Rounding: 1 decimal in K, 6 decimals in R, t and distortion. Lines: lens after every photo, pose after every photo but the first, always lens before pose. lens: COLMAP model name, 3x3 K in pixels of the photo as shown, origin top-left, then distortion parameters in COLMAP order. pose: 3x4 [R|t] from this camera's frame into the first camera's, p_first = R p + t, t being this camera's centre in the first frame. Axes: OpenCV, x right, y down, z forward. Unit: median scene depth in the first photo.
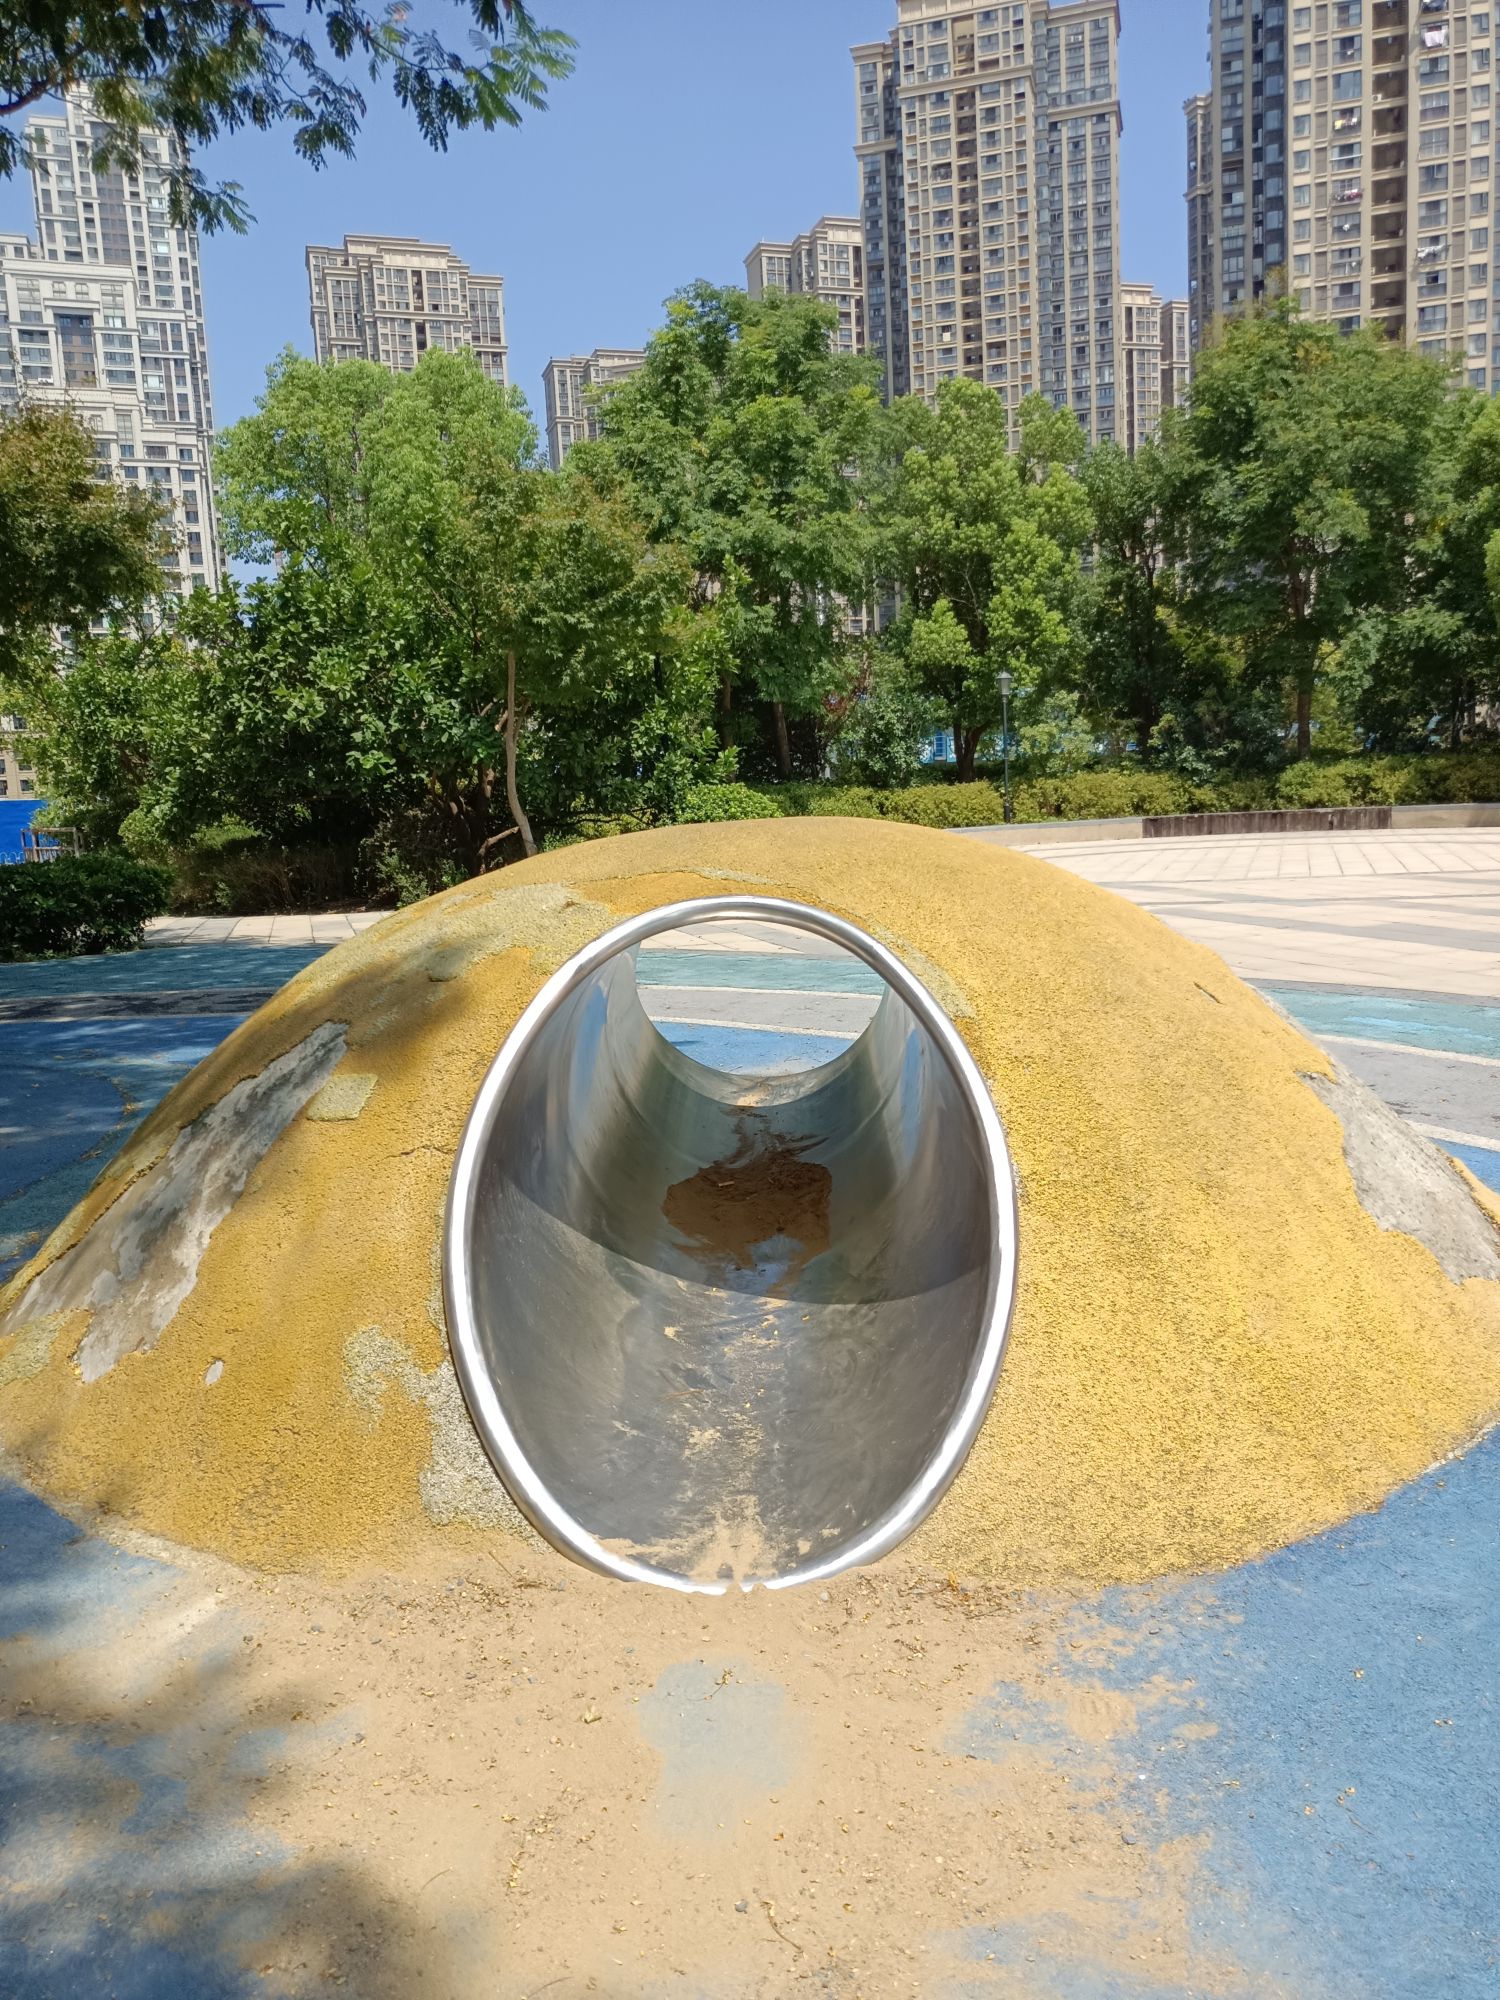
lens RADIAL K [[1424.8, 0, 750.0], [0, 1424.8, 1000.0], [0, 0, 1]] dist [0.004939, -0.030572]
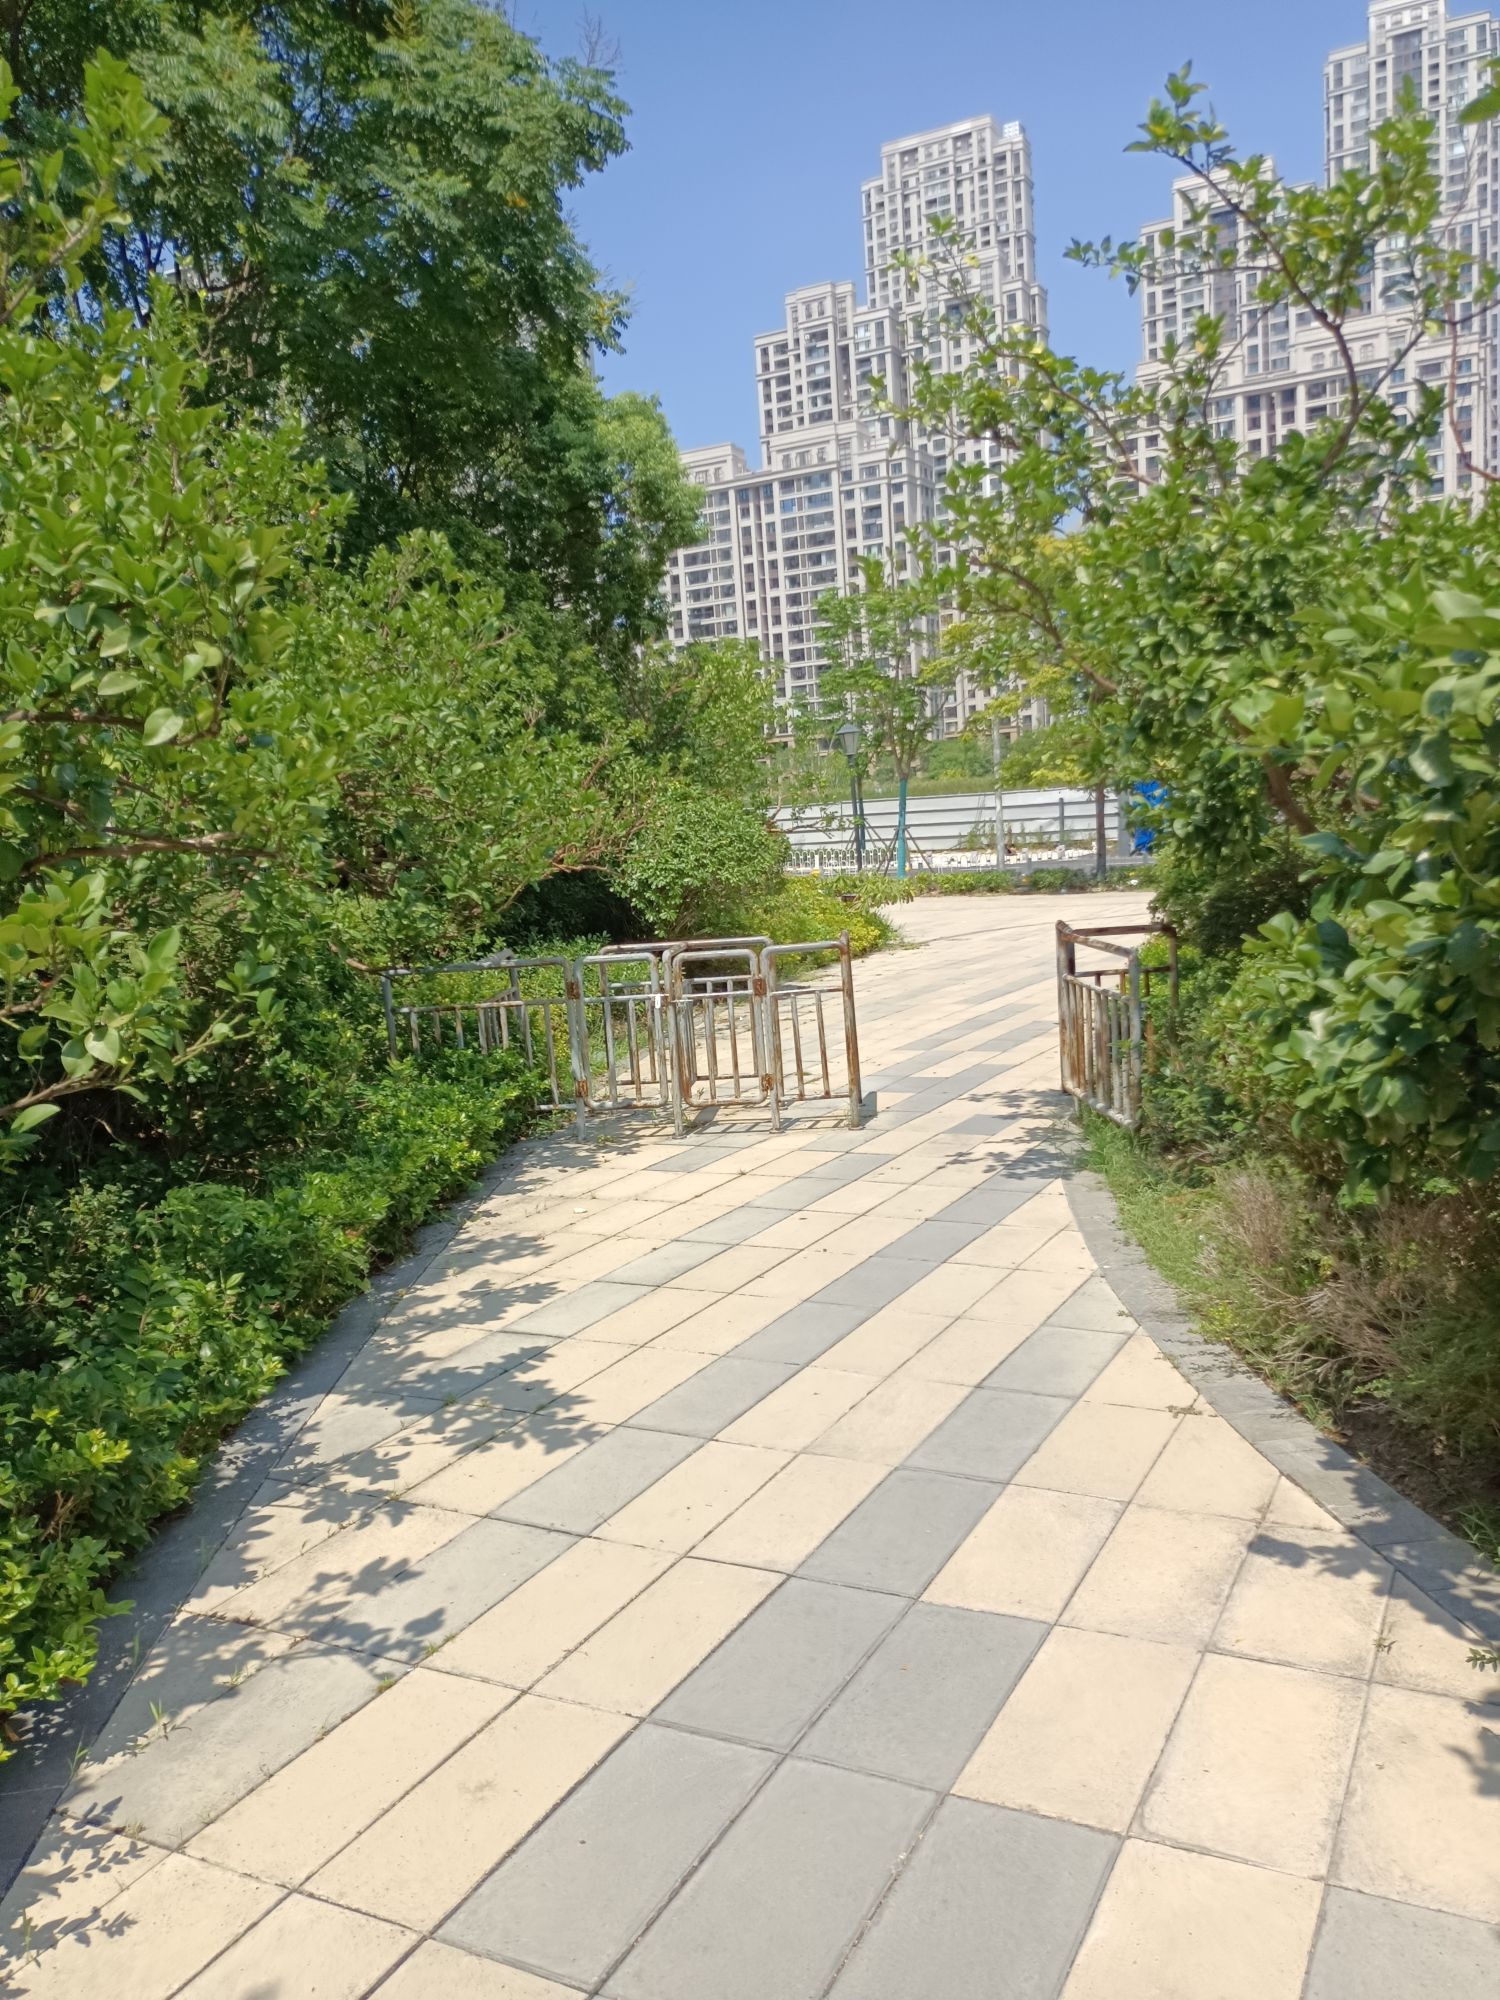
lens RADIAL K [[1424.8, 0, 750.0], [0, 1424.8, 1000.0], [0, 0, 1]] dist [0.004939, -0.030572]
pose [[0.692452, 0.114466, -0.712326, -0.066004], [-0.093773, 0.993238, 0.068449, -0.030921], [0.715344, 0.019399, 0.698503, 0.161813]]
